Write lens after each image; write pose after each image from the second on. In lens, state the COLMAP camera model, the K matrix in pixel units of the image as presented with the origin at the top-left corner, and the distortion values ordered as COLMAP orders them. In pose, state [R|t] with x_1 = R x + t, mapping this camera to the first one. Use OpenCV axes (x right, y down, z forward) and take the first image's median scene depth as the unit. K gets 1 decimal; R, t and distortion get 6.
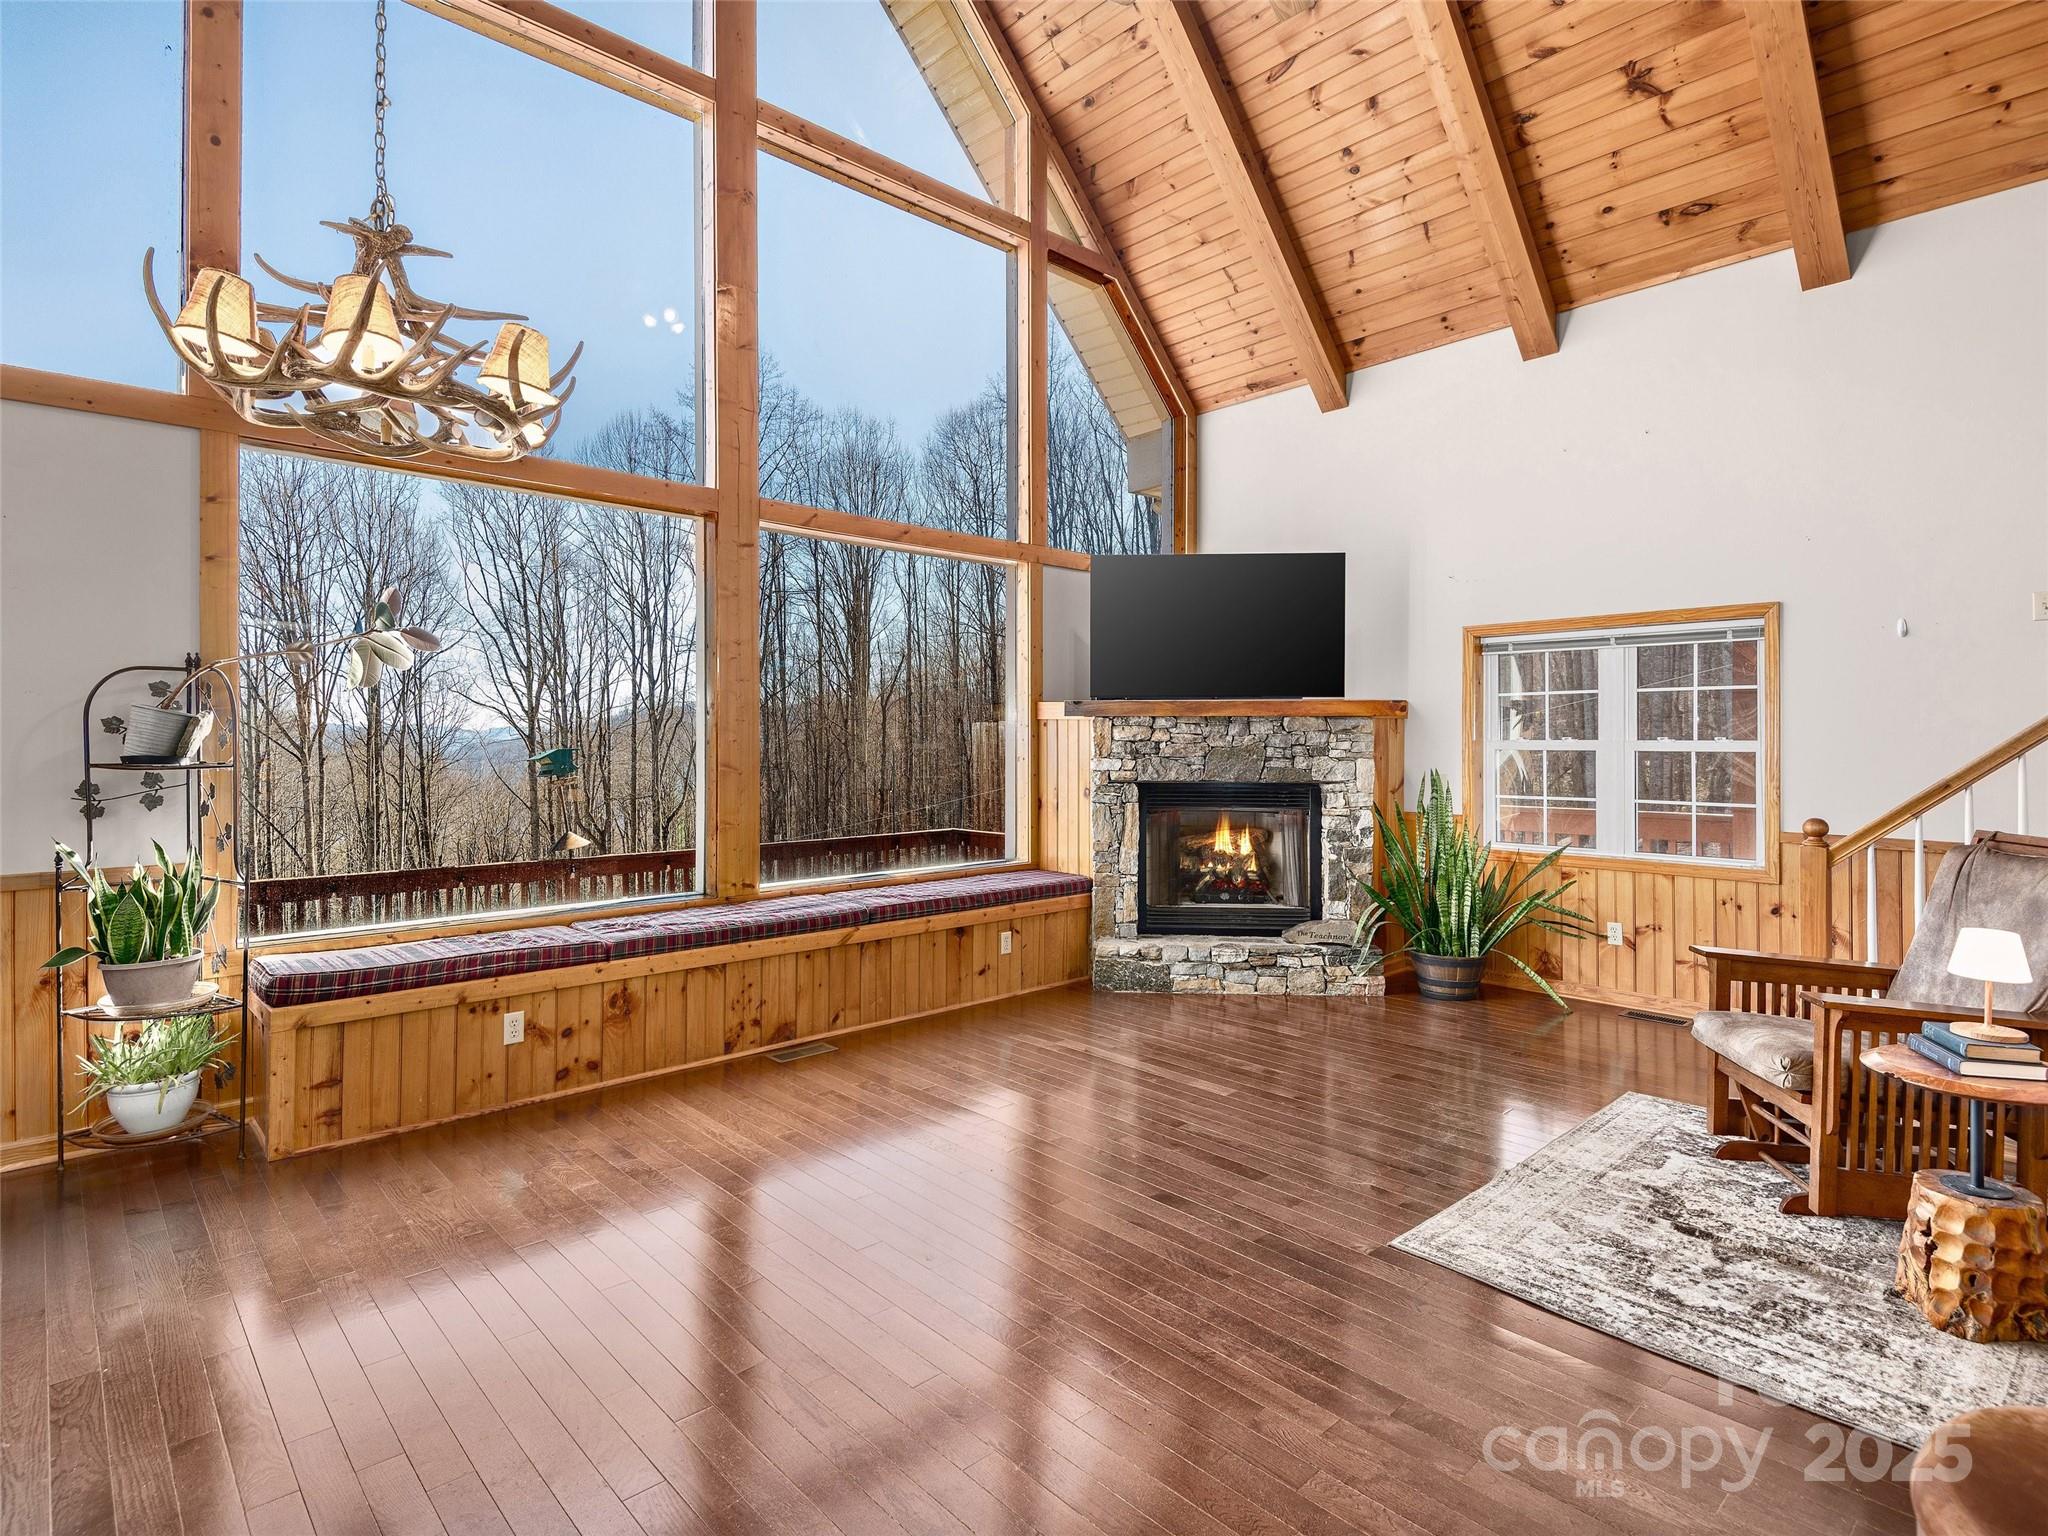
lens RADIAL K [[1039.4, 0, 1021.9], [0, 1039.4, 734.7], [0, 0, 1]] dist [0.012428, -0.011131]
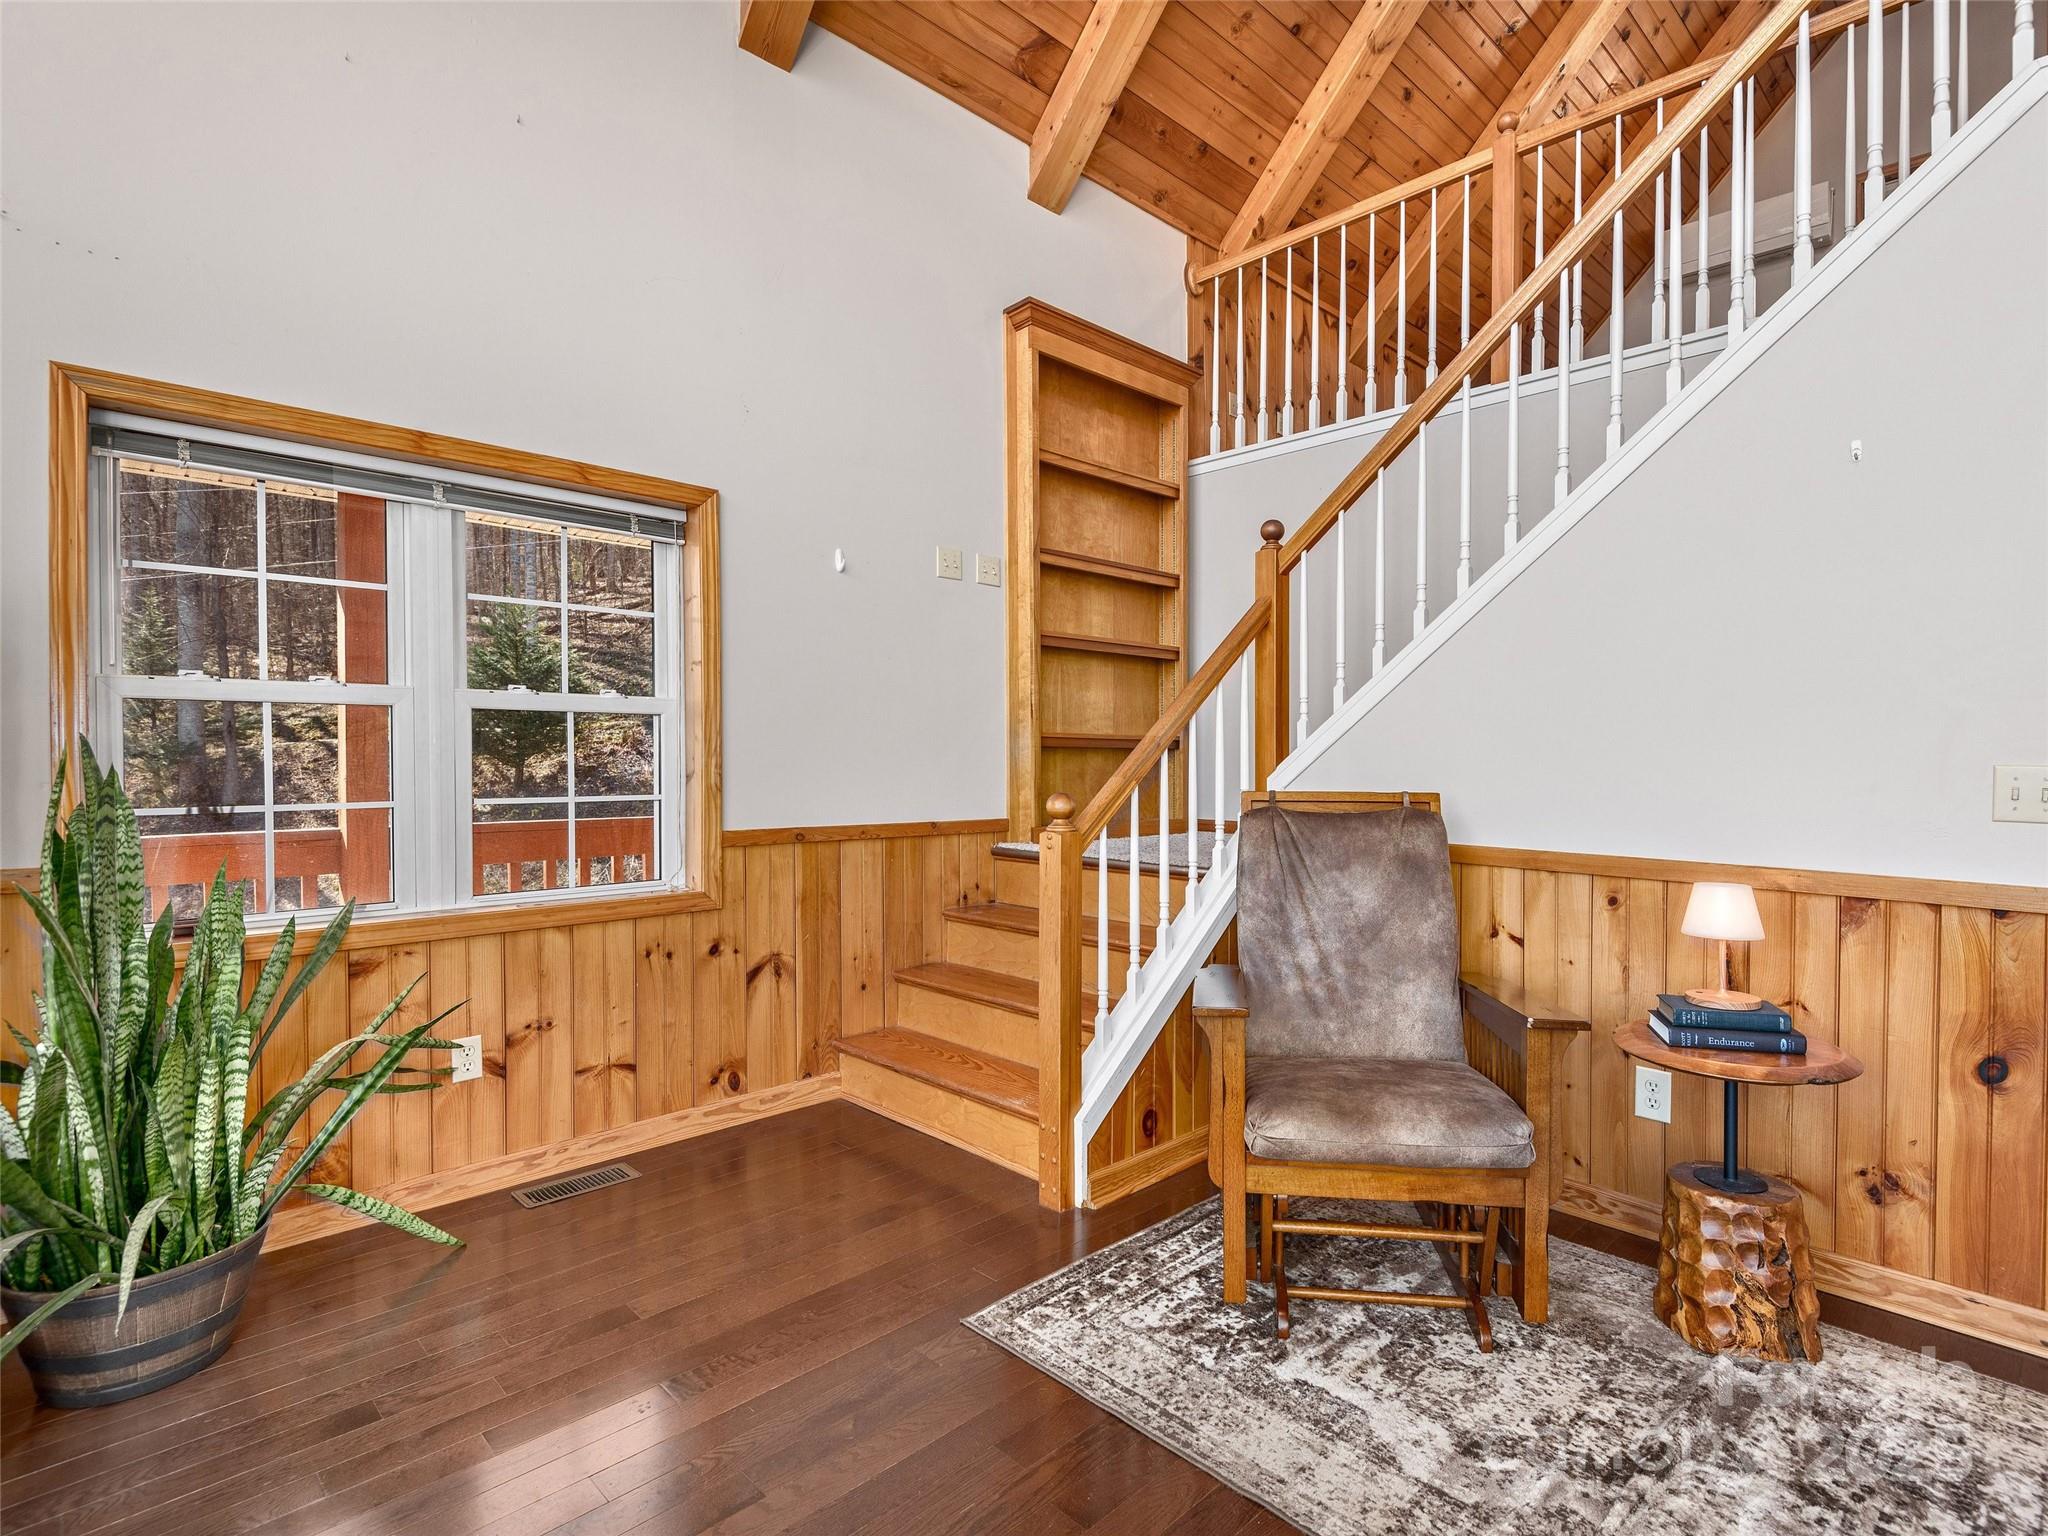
lens RADIAL K [[1039.4, 0, 1092.8], [0, 1039.4, 769.3], [0, 0, 1]] dist [0.012428, -0.011131]
pose [[-0.055094, -0.015513, 0.998361, 0.045601], [-0.004875, 0.999872, 0.015267, 0.046483], [-0.998469, -0.004026, -0.055163, 0.890154]]
